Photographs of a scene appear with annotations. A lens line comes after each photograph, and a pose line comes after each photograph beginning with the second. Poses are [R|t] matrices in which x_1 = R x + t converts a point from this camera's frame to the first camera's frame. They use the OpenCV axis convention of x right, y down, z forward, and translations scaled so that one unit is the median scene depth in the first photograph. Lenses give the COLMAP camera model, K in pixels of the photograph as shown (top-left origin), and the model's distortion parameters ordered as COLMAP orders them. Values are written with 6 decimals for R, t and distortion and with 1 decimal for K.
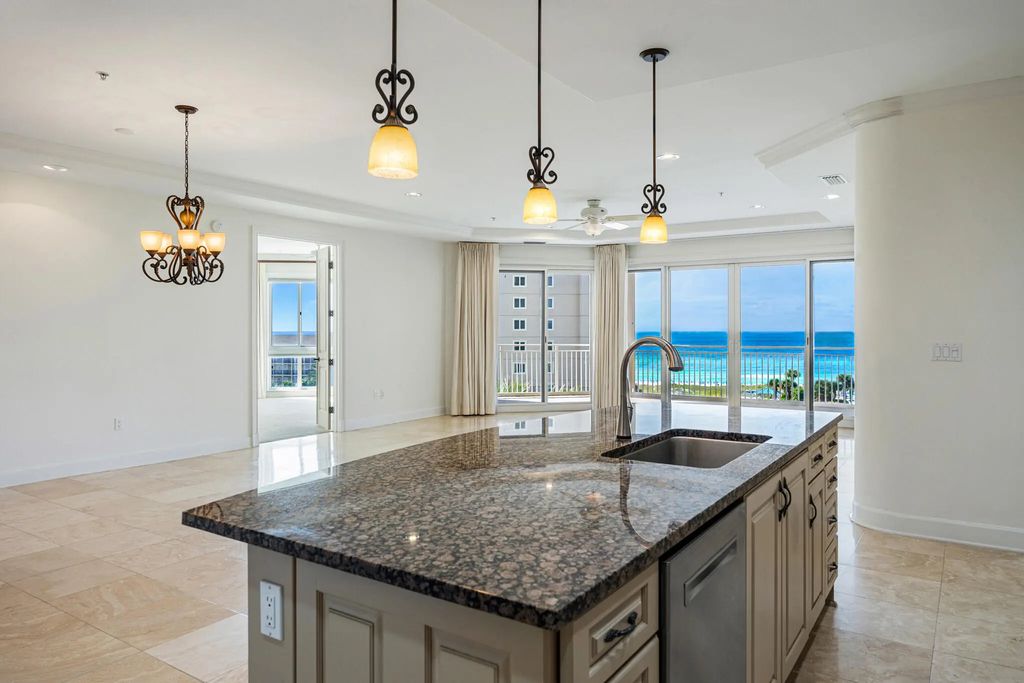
lens RADIAL K [[674.7, 0, 511.4], [0, 674.7, 331.0], [0, 0, 1]] dist [-0.000581, 0.000673]
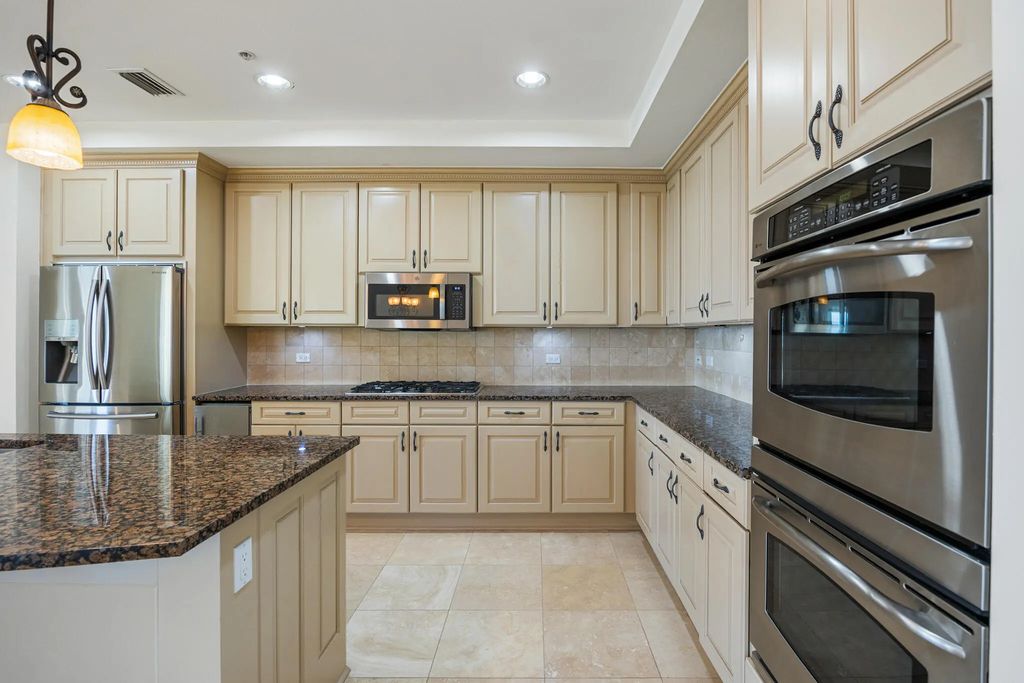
lens RADIAL K [[479.7, 0, 537.9], [0, 479.7, 334.9], [0, 0, 1]] dist [-0.018767, -0.000008]
pose [[-0.558894, -0.004000, 0.829230, -0.398702], [0.001785, 0.999980, 0.006027, -0.000516], [-0.829237, 0.004849, -0.558876, 0.304176]]
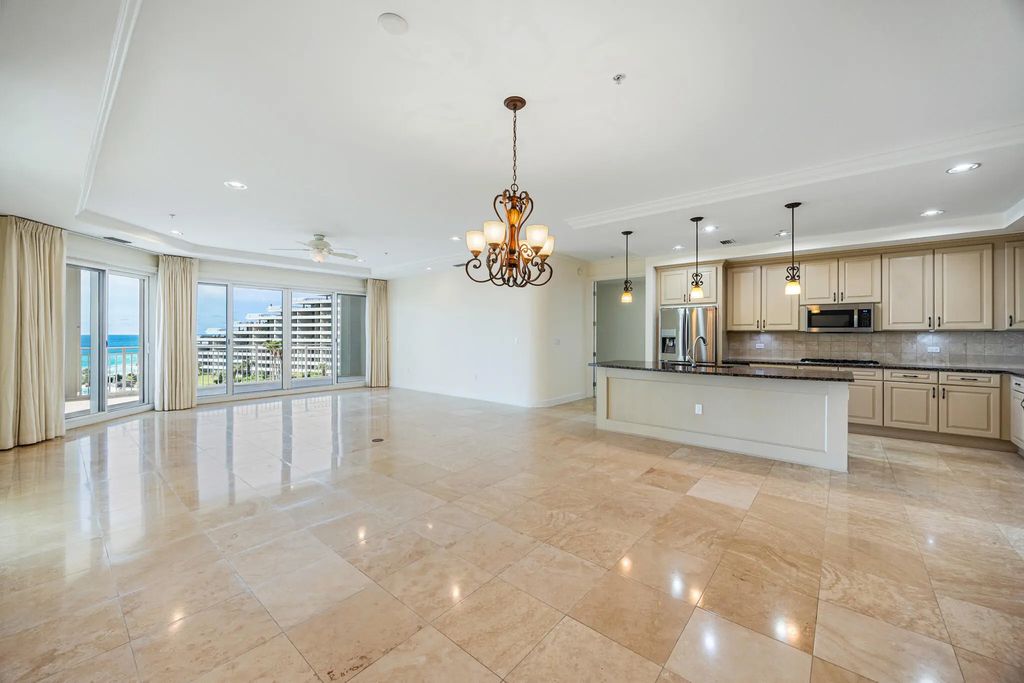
lens RADIAL K [[394.9, 0, 510.3], [0, 394.9, 332.7], [0, 0, 1]] dist [-0.001115, -0.000388]
pose [[0.113122, 0.005451, 0.993566, -0.980446], [0.000611, 0.999984, -0.005556, 0.002081], [-0.993581, 0.001235, 0.113117, 0.887513]]
